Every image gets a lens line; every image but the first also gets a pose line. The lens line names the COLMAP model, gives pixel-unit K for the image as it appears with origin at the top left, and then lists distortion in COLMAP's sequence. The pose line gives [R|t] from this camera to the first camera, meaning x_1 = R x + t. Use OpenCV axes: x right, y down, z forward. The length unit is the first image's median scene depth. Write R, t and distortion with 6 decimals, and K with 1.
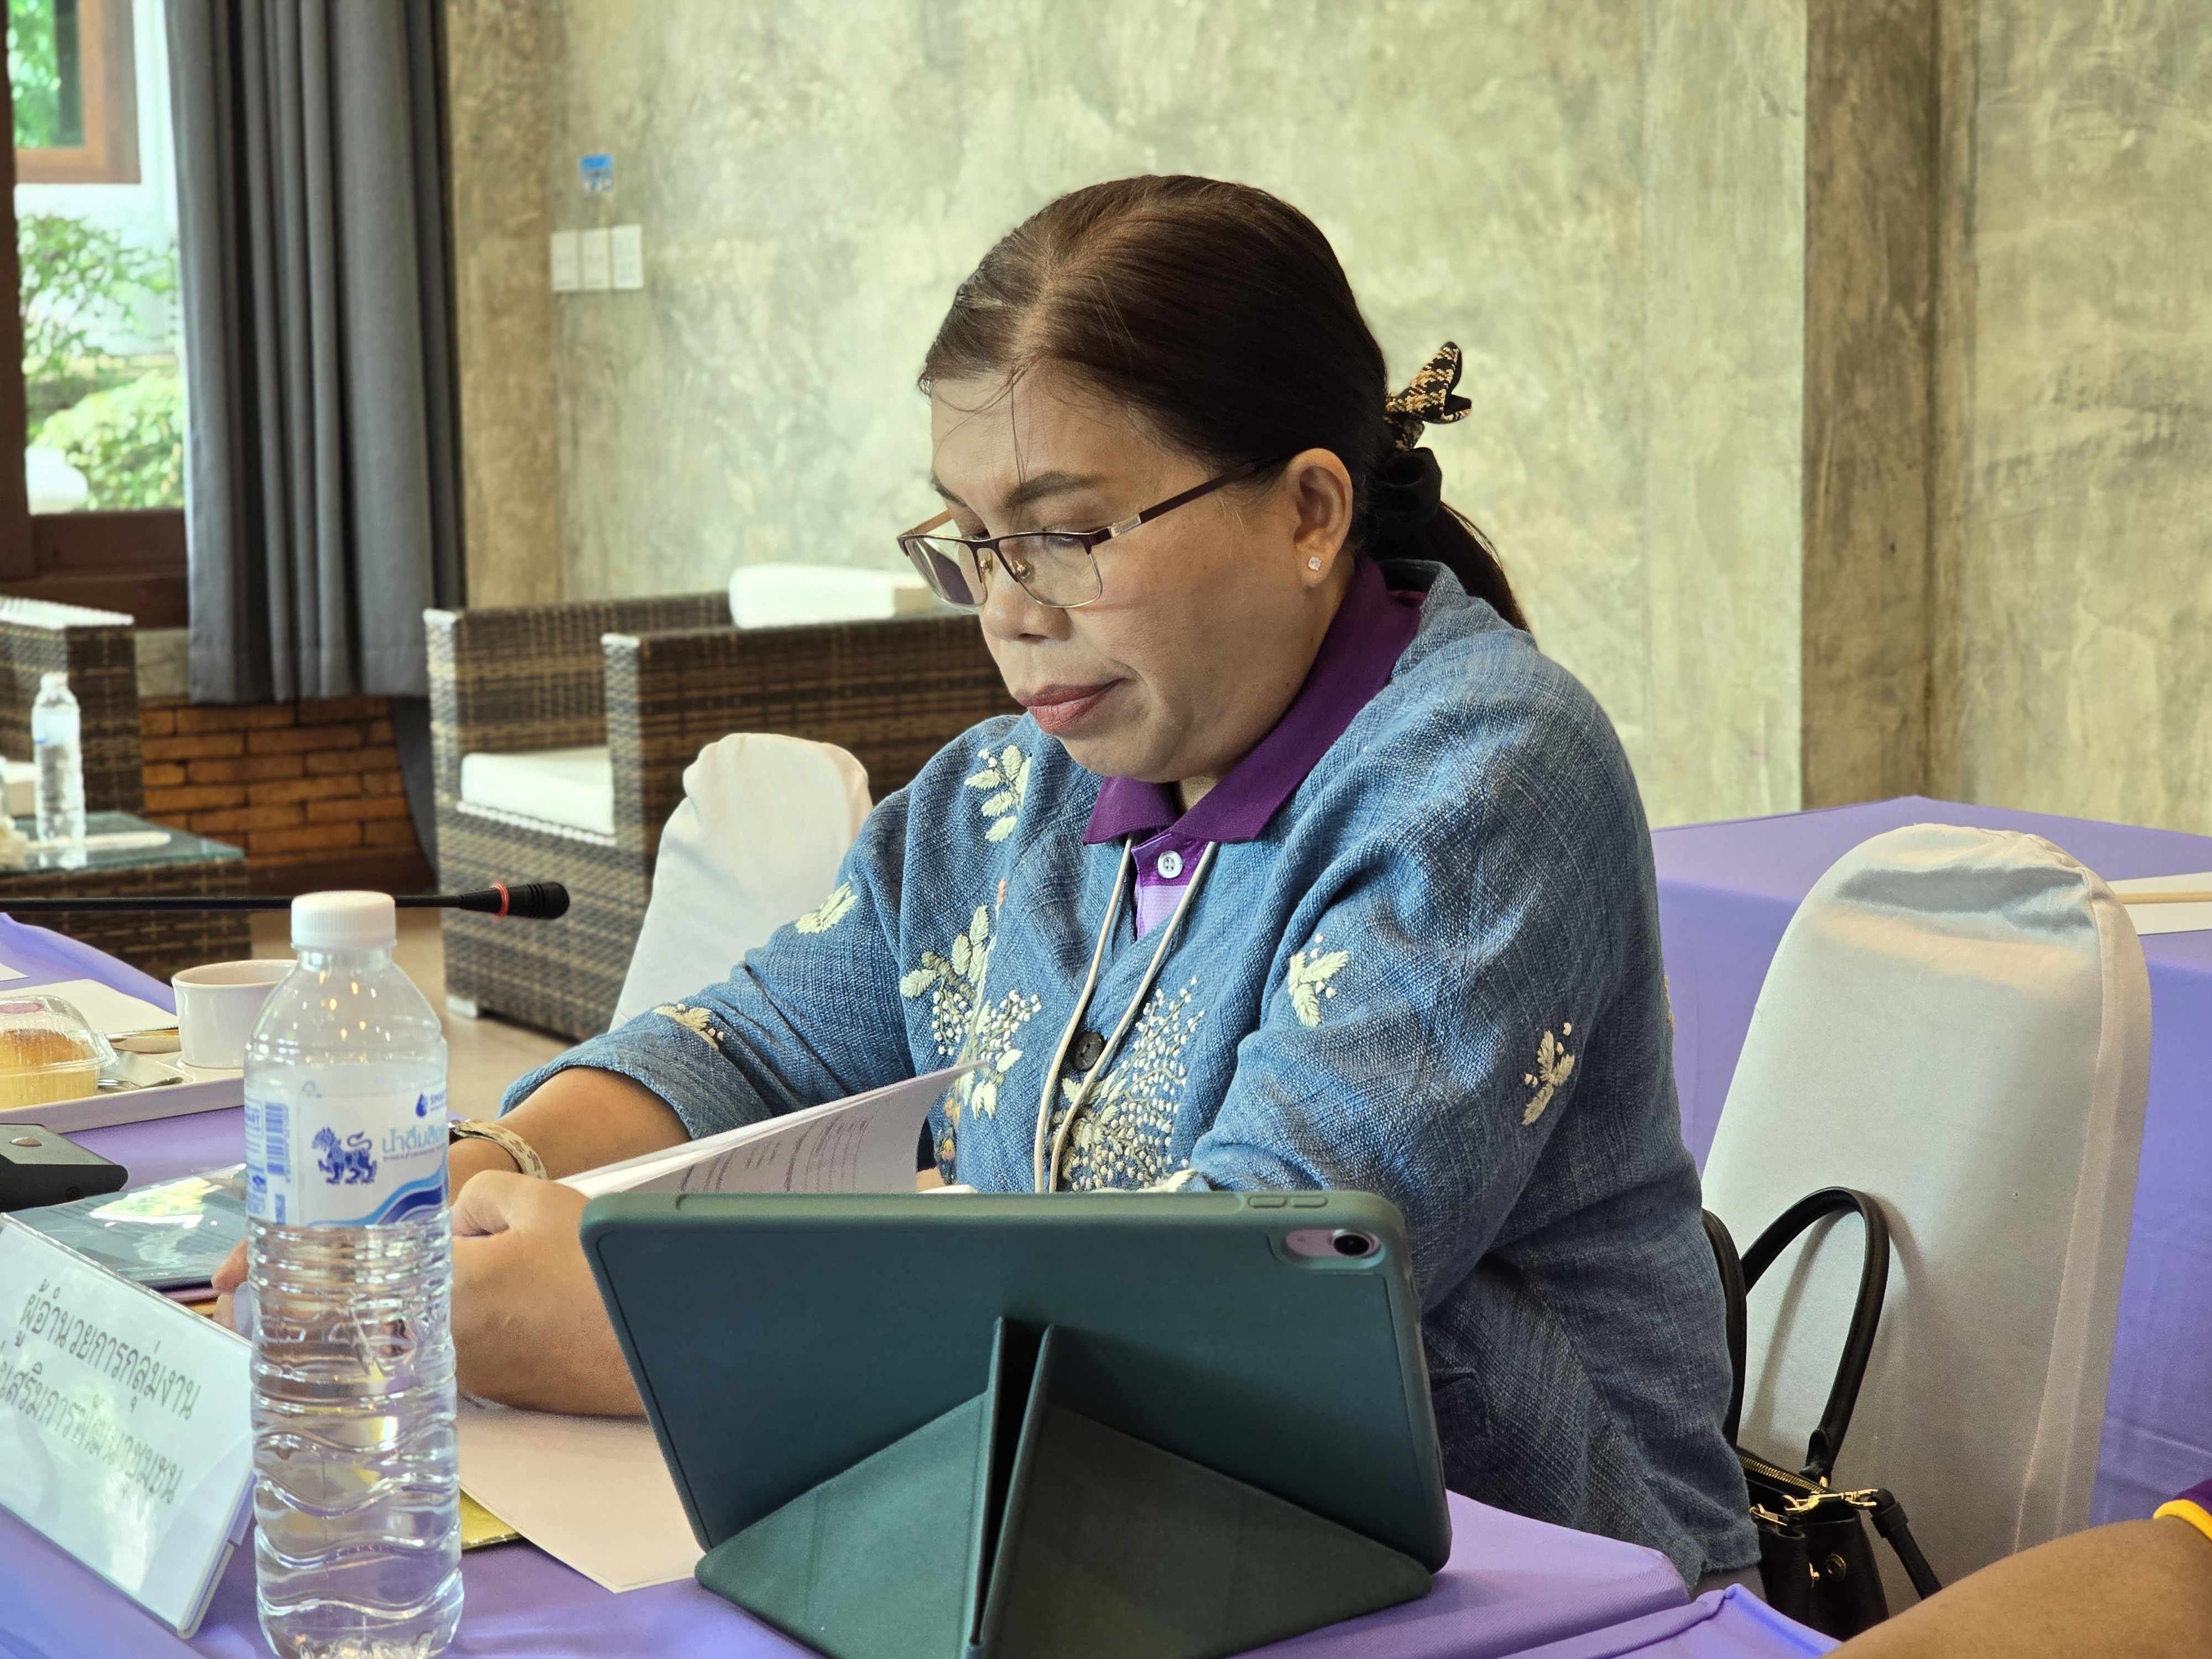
lens RADIAL K [[4289.8, 0, 987.8], [0, 4289.8, 753.3], [0, 0, 1]] dist [0.105135, 0.000000]
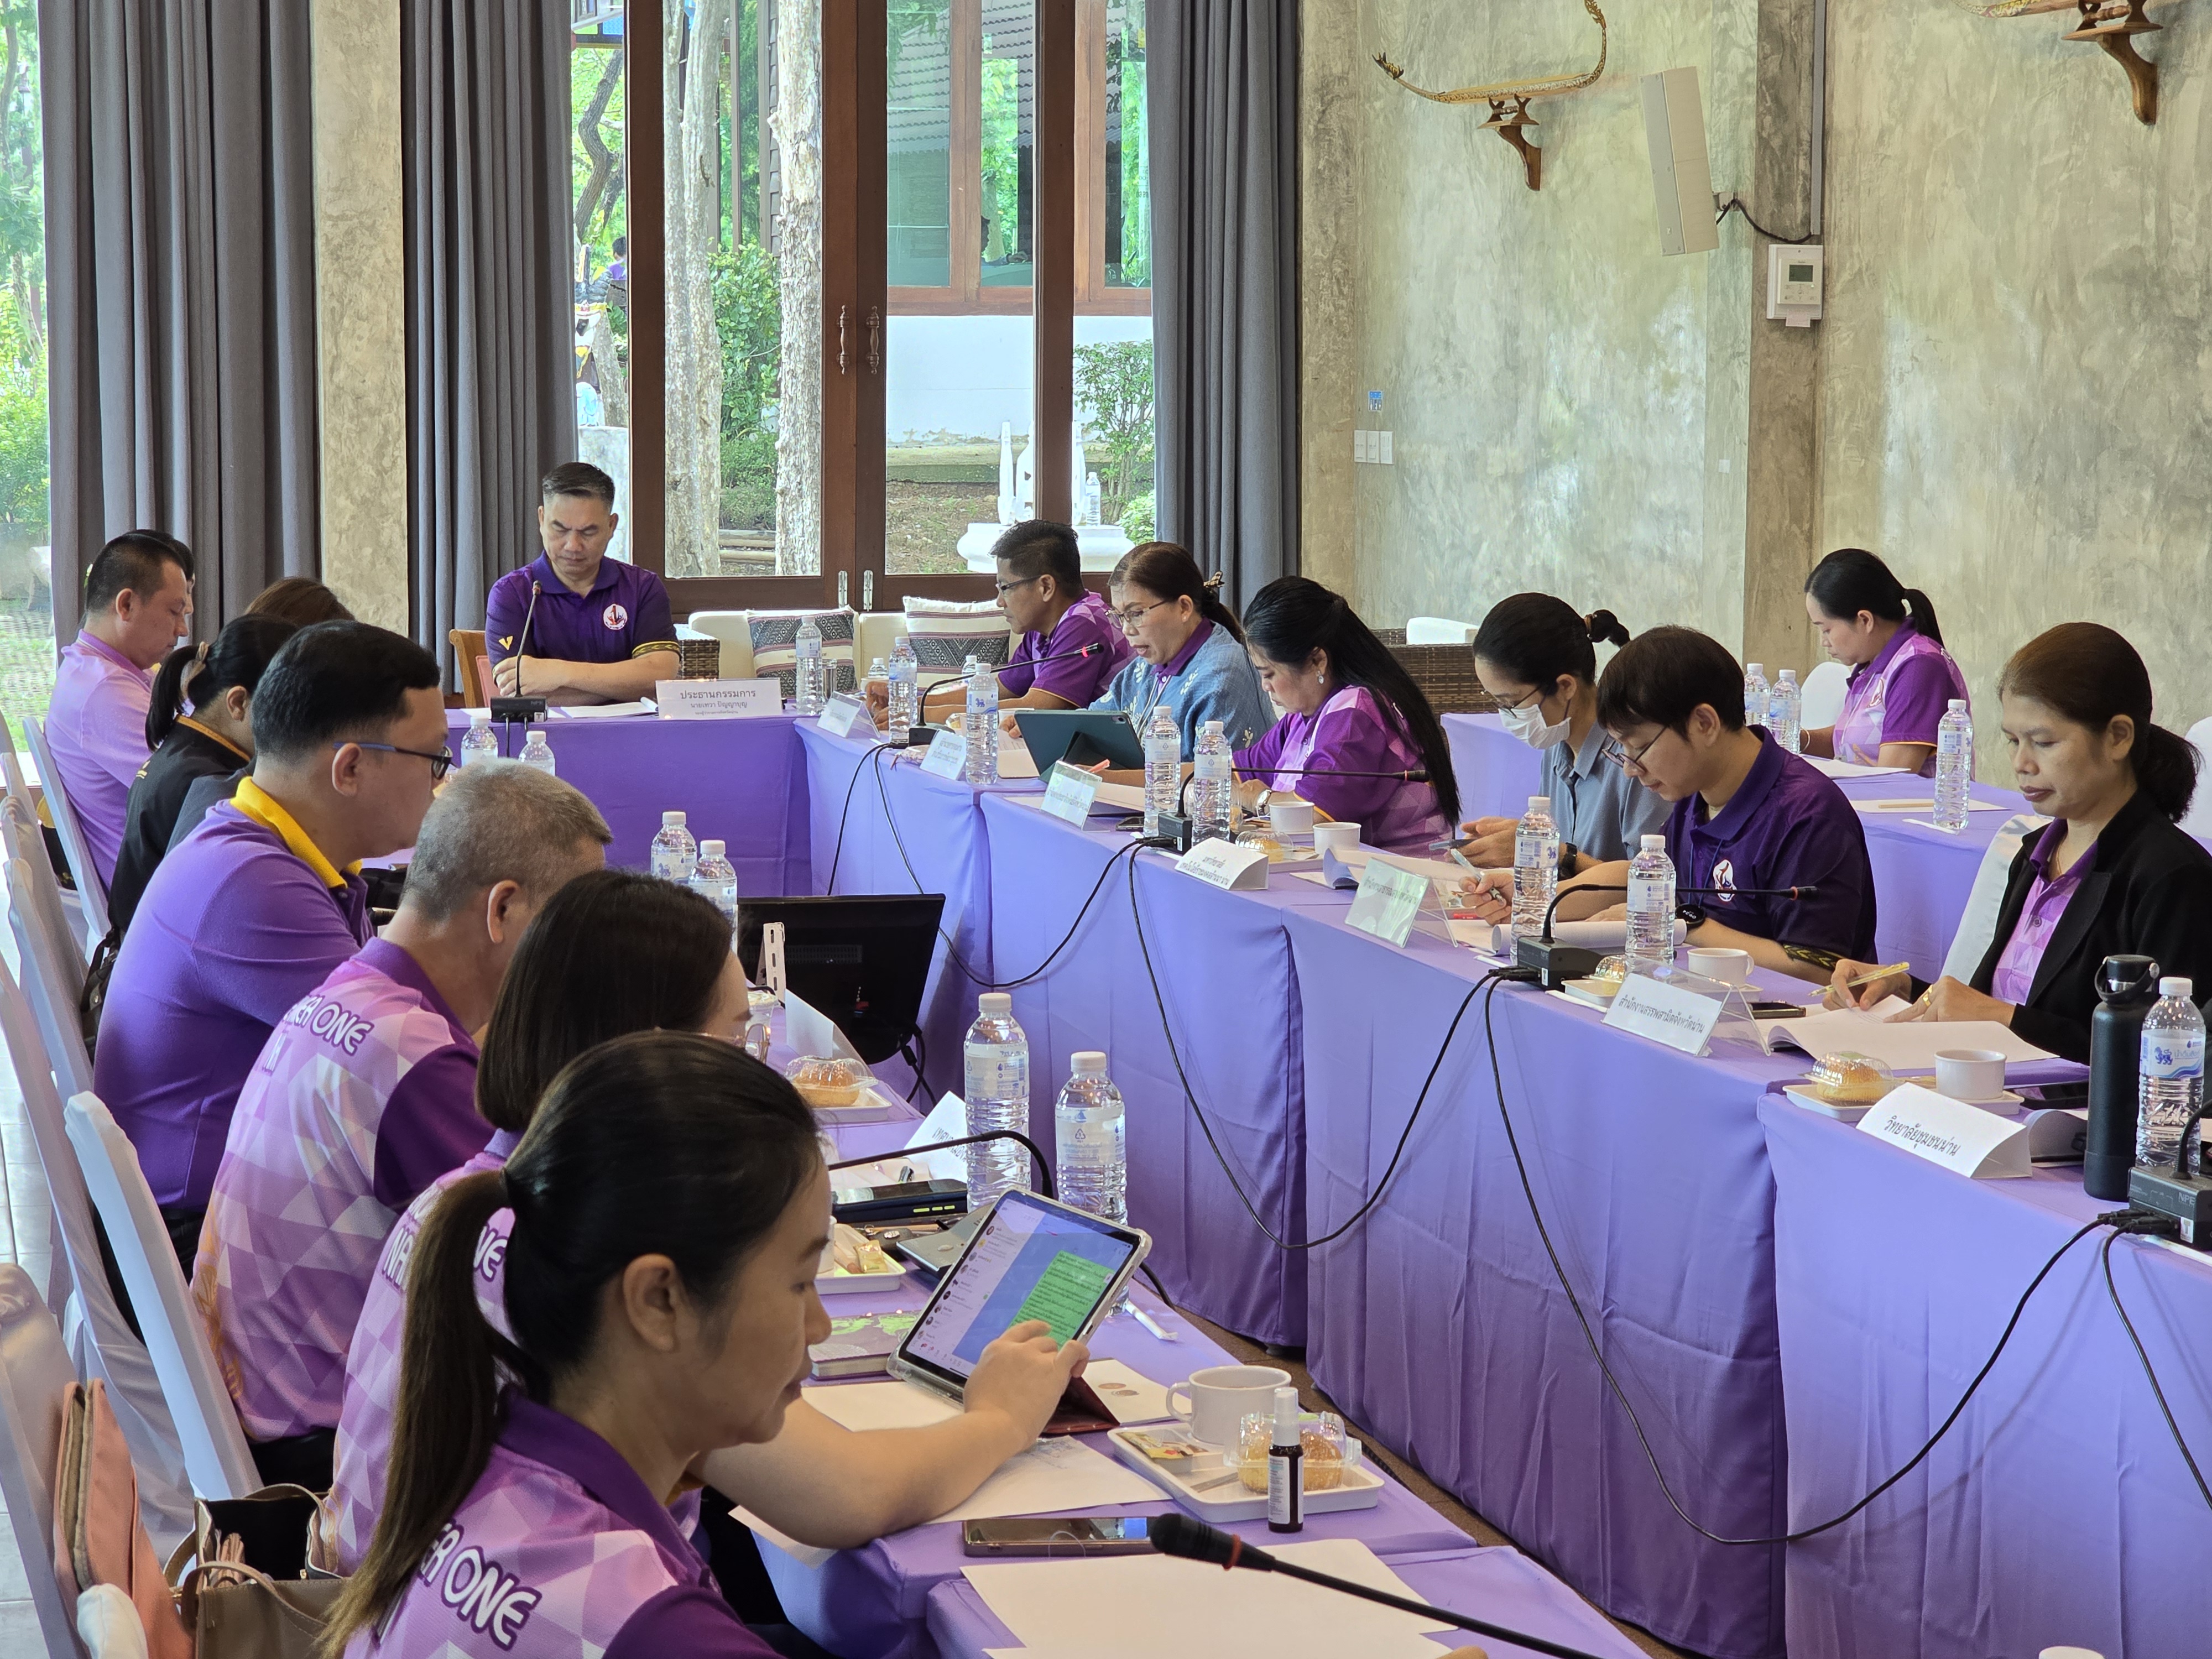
lens RADIAL K [[4289.8, 0, 1038.6], [0, 4289.8, 750.2], [0, 0, 1]] dist [0.105135, 0.000000]
pose [[0.965309, 0.046226, -0.256987, 0.334945], [-0.048804, 0.998802, -0.003658, 0.038212], [0.256510, 0.016073, 0.966408, -1.091808]]
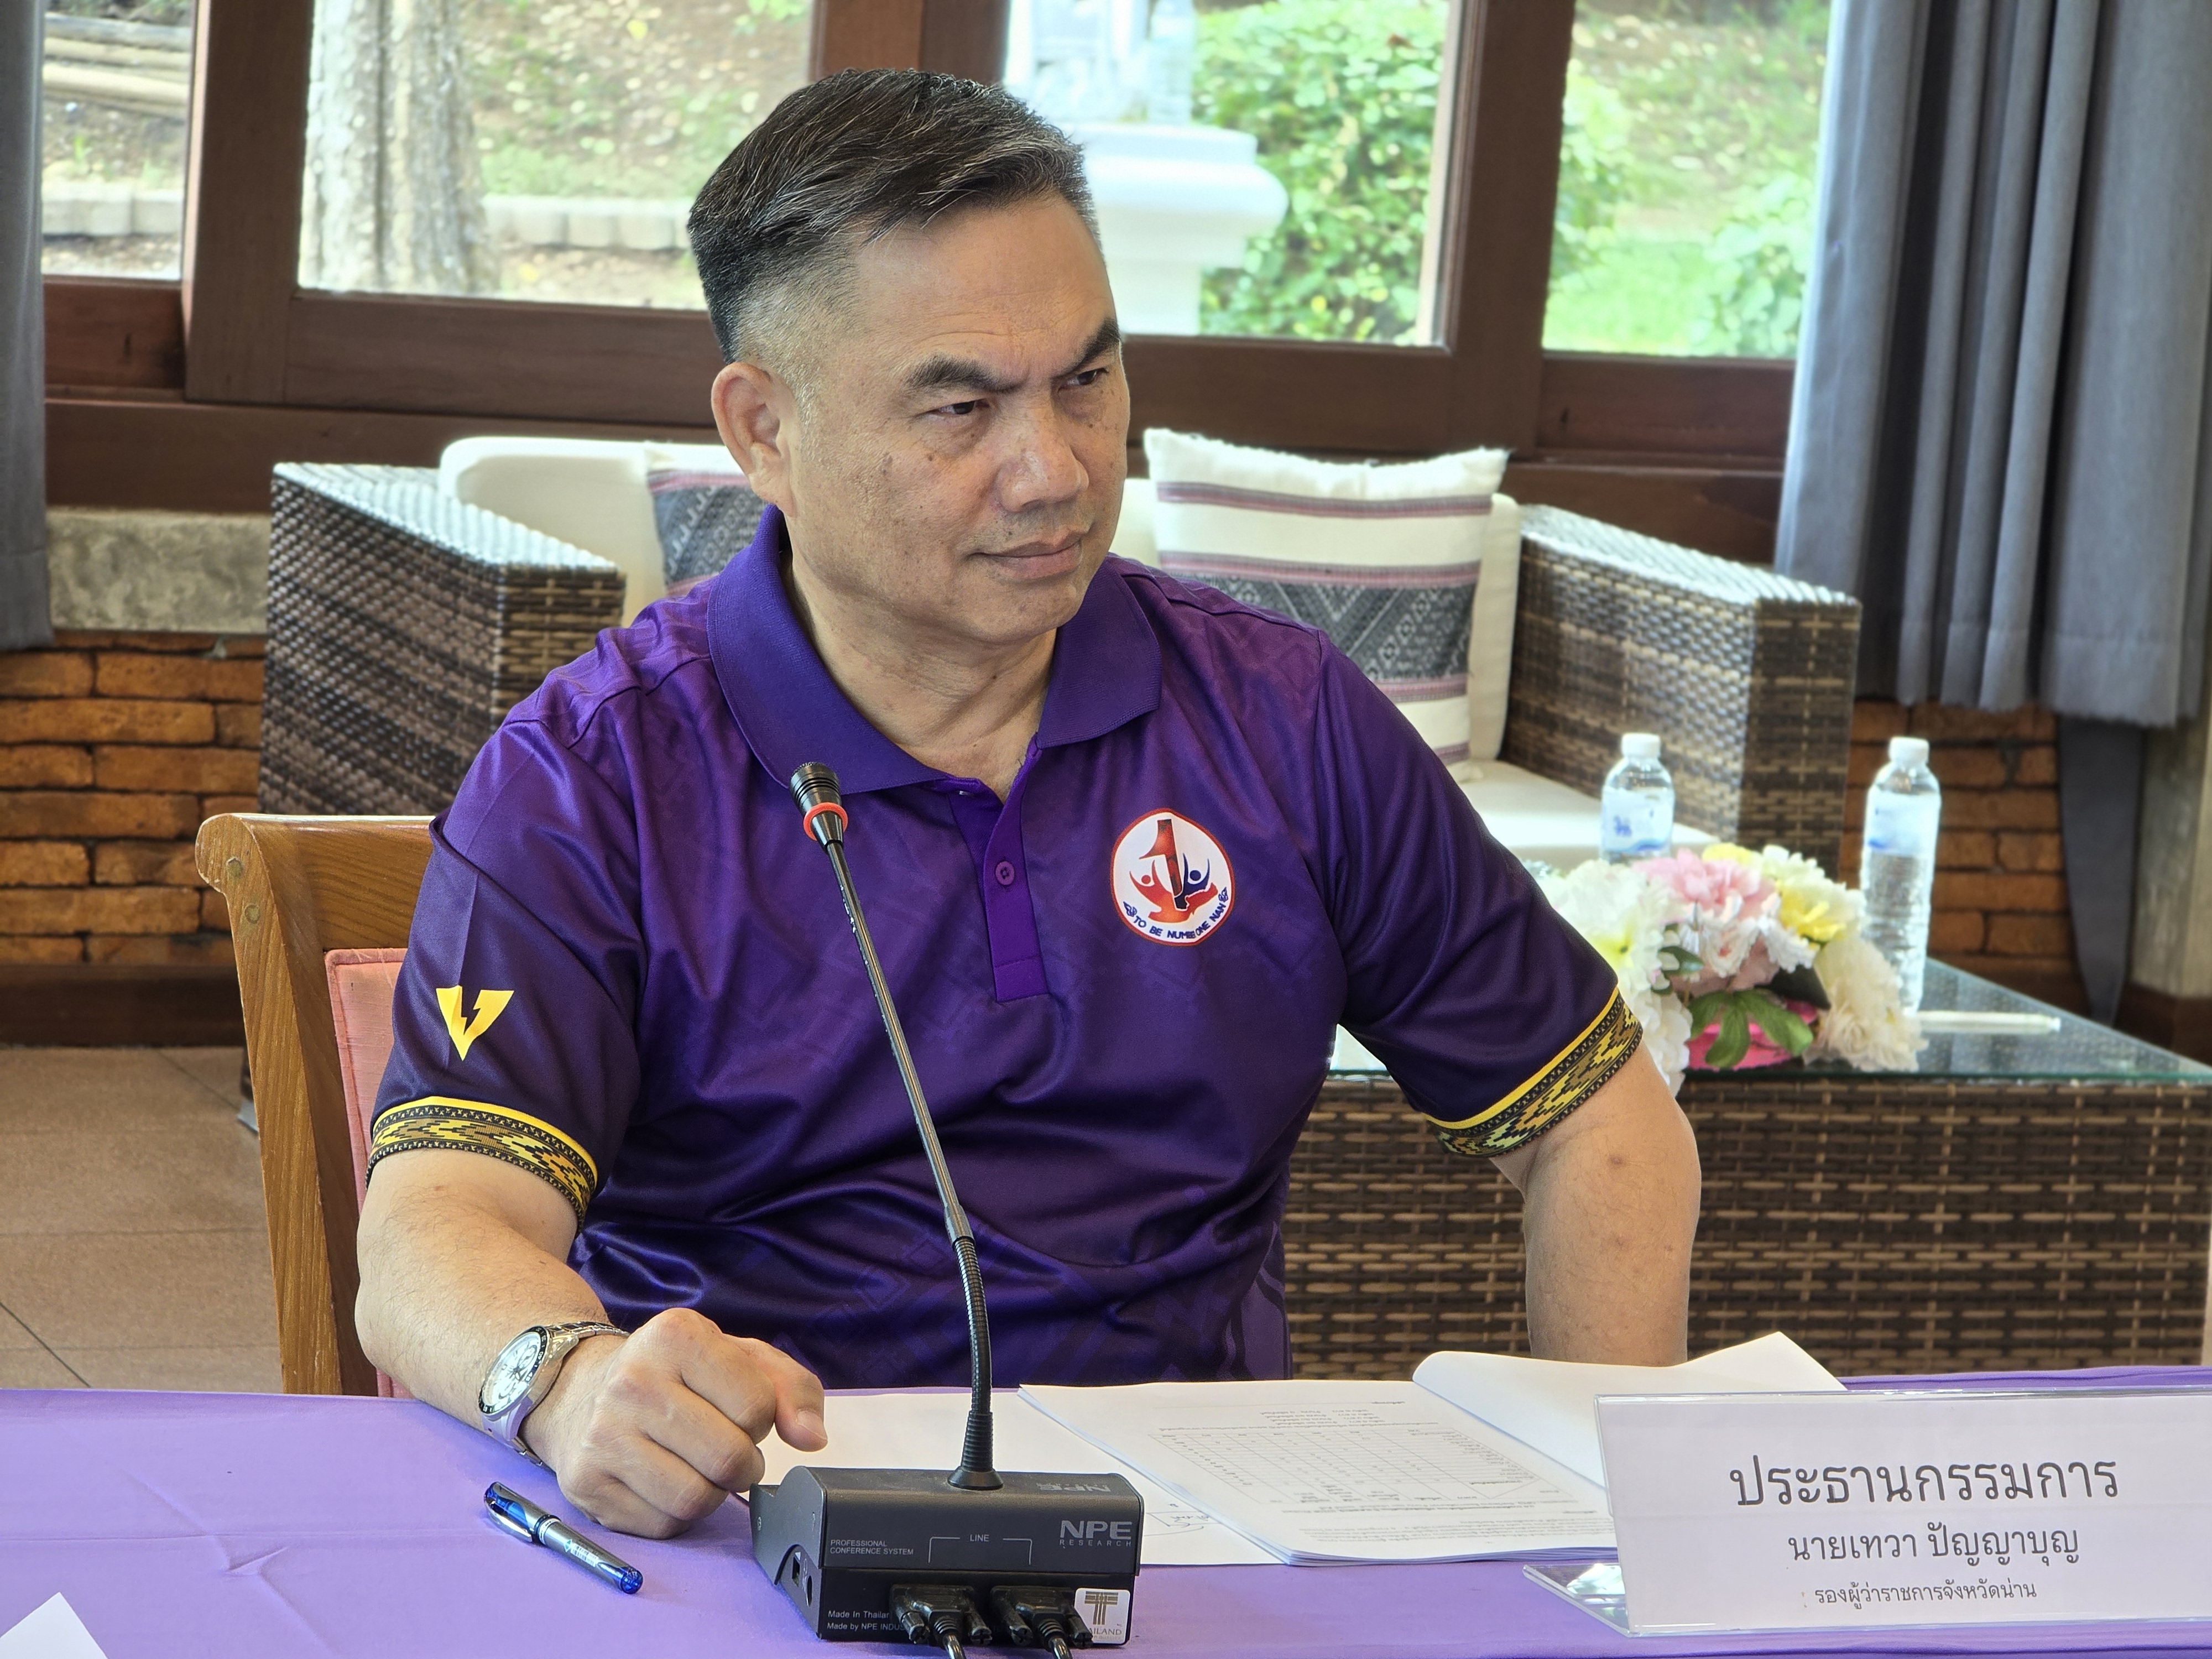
lens RADIAL K [[7545.3, 0, 1102.7], [0, 7545.3, 829.6], [0, 0, 1]] dist [0.132890, 0.000000]
pose [[0.986915, 0.117555, -0.110362, -0.210332], [-0.112950, 0.992483, 0.047110, -0.042582], [0.115070, -0.034029, 0.992774, -0.068294]]
